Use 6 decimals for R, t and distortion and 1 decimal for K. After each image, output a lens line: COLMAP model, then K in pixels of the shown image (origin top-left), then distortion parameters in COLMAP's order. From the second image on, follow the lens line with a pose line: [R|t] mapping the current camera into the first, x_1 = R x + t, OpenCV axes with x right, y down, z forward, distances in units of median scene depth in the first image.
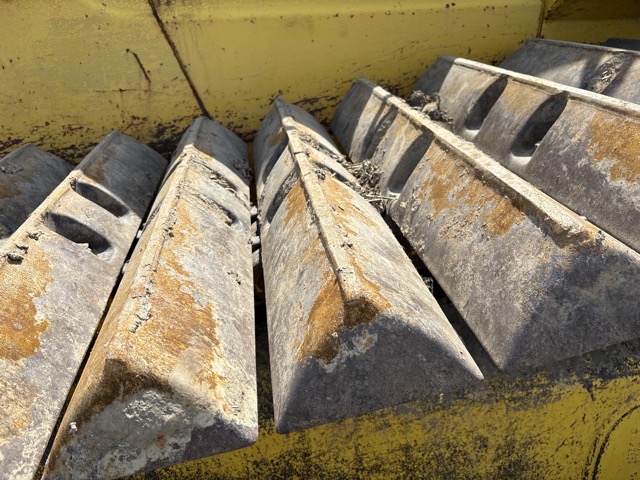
lens RADIAL K [[483.7, 0, 321.0], [0, 483.7, 240.4], [0, 0, 1]] dist [0.047491, -0.054838]
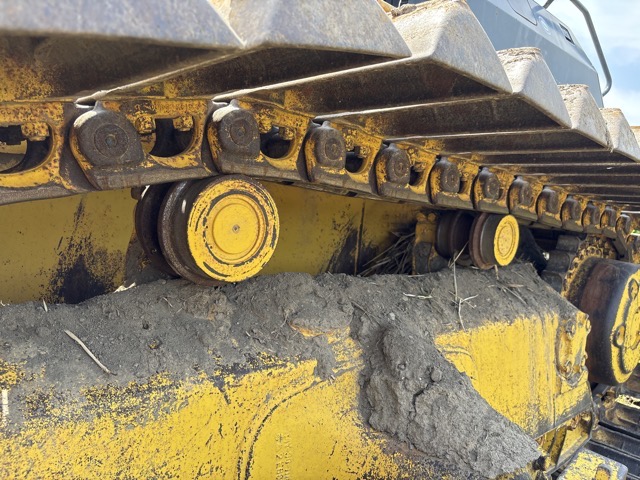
lens RADIAL K [[483.7, 0, 320.0], [0, 483.7, 234.1], [0, 0, 1]] dist [0.047491, -0.054838]
pose [[0.830324, 0.052482, 0.554804, 0.212348], [0.167970, 0.925688, -0.338951, 0.369907], [-0.531364, 0.374629, 0.759806, 0.178170]]
